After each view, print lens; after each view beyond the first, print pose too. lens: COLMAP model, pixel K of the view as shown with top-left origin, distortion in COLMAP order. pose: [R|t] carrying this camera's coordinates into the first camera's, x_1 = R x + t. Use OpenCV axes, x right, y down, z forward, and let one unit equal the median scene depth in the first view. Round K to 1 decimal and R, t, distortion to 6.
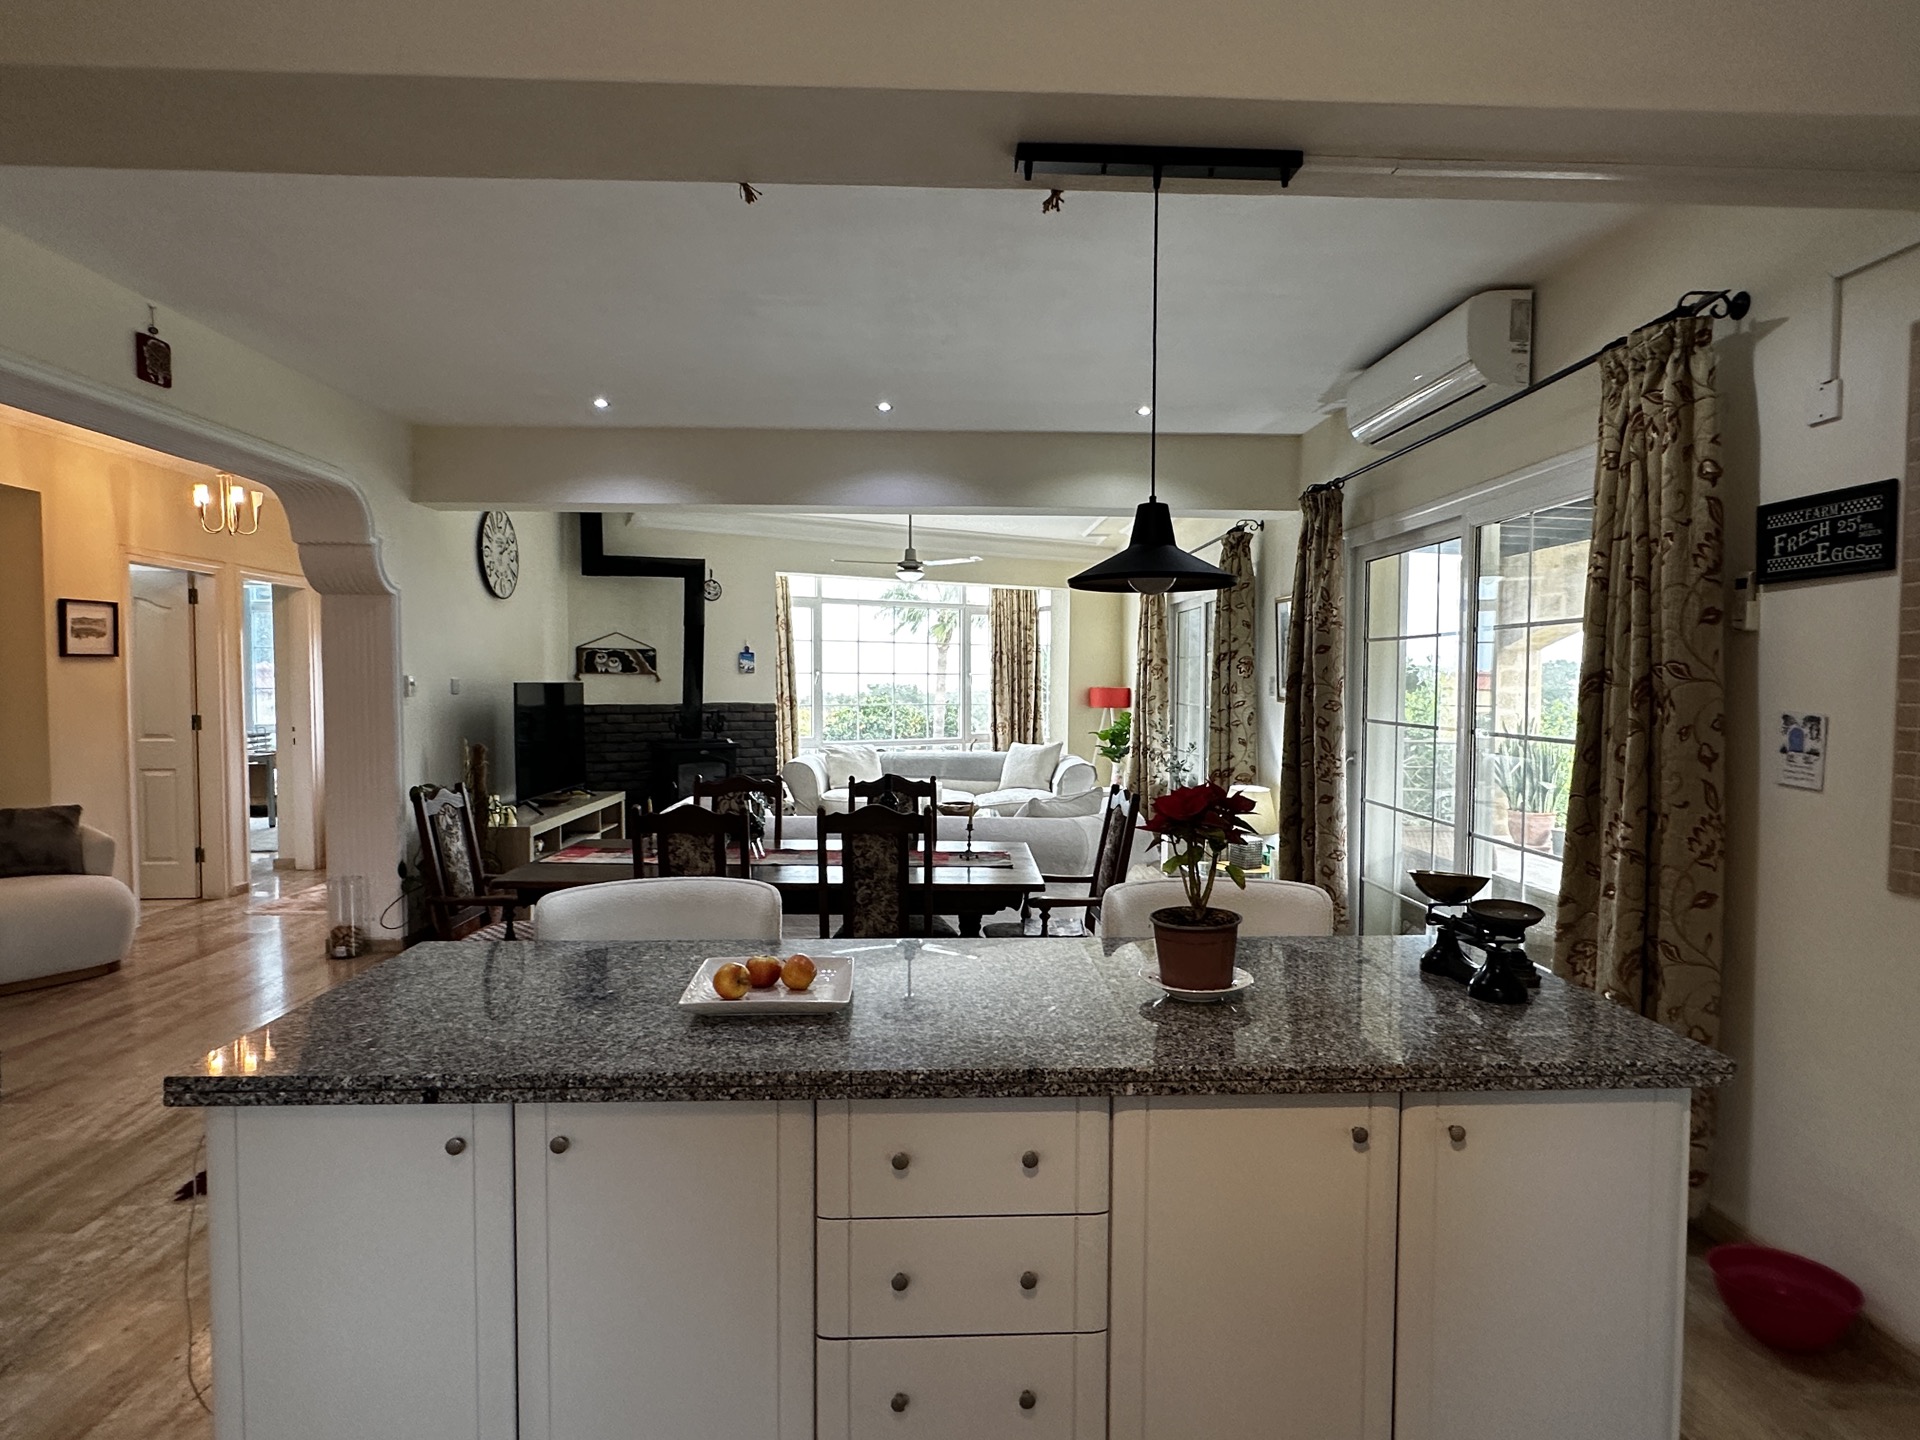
lens RADIAL K [[1061.7, 0, 962.0], [0, 1061.7, 725.7], [0, 0, 1]] dist [-0.000114, -0.000643]
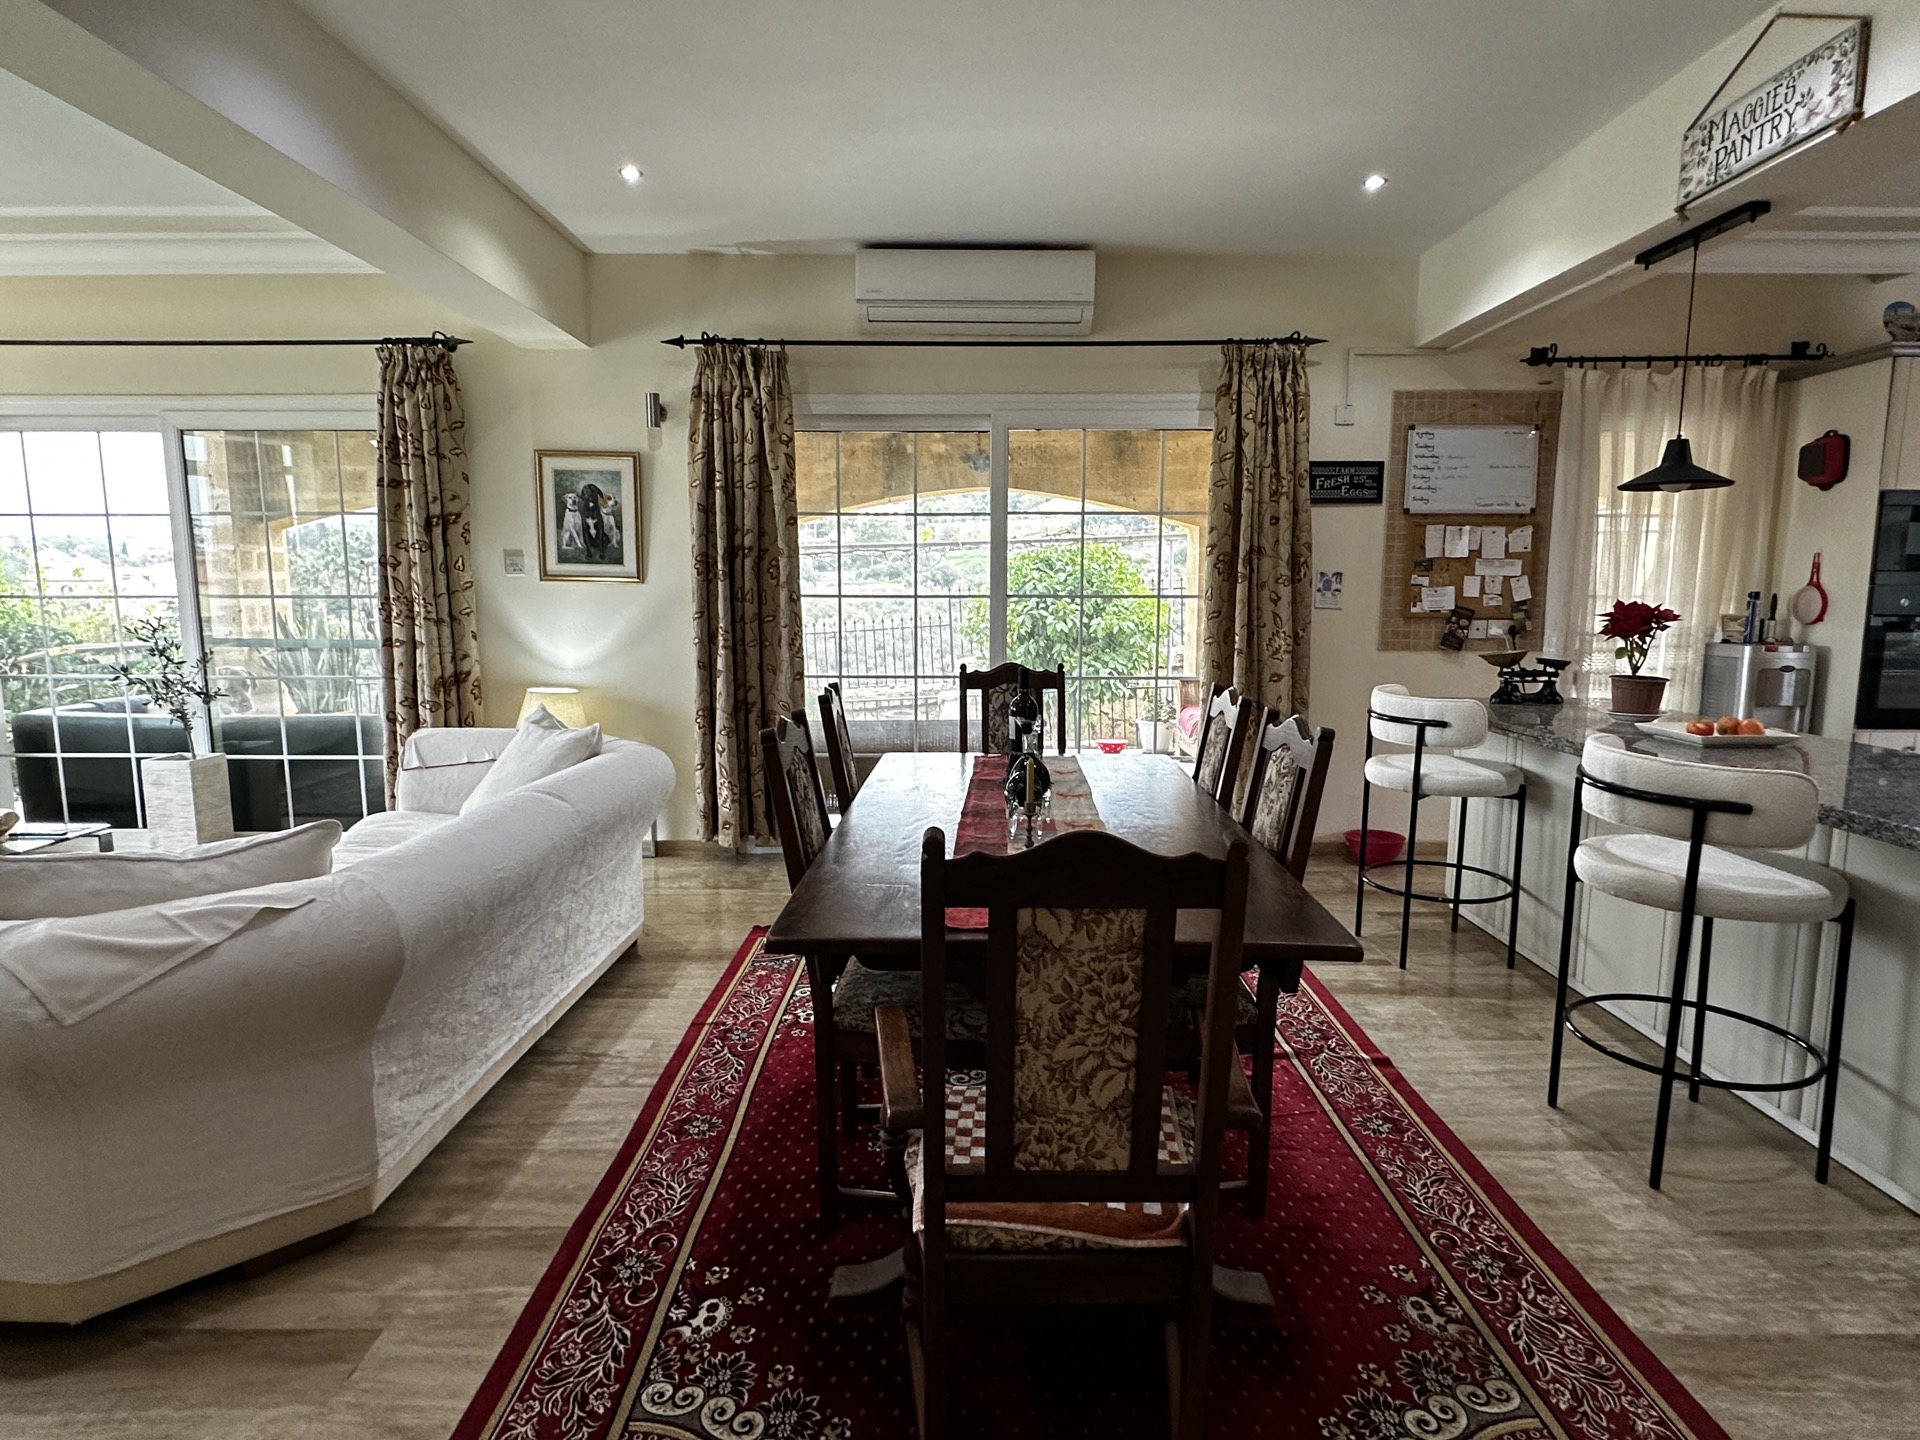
lens RADIAL K [[1061.7, 0, 959.4], [0, 1061.7, 726.8], [0, 0, 1]] dist [-0.000114, -0.000643]
pose [[0.040419, -0.138212, 0.989577, -0.394245], [0.042455, 0.989730, 0.136500, -0.007570], [-0.998280, 0.036495, 0.045872, 0.506990]]
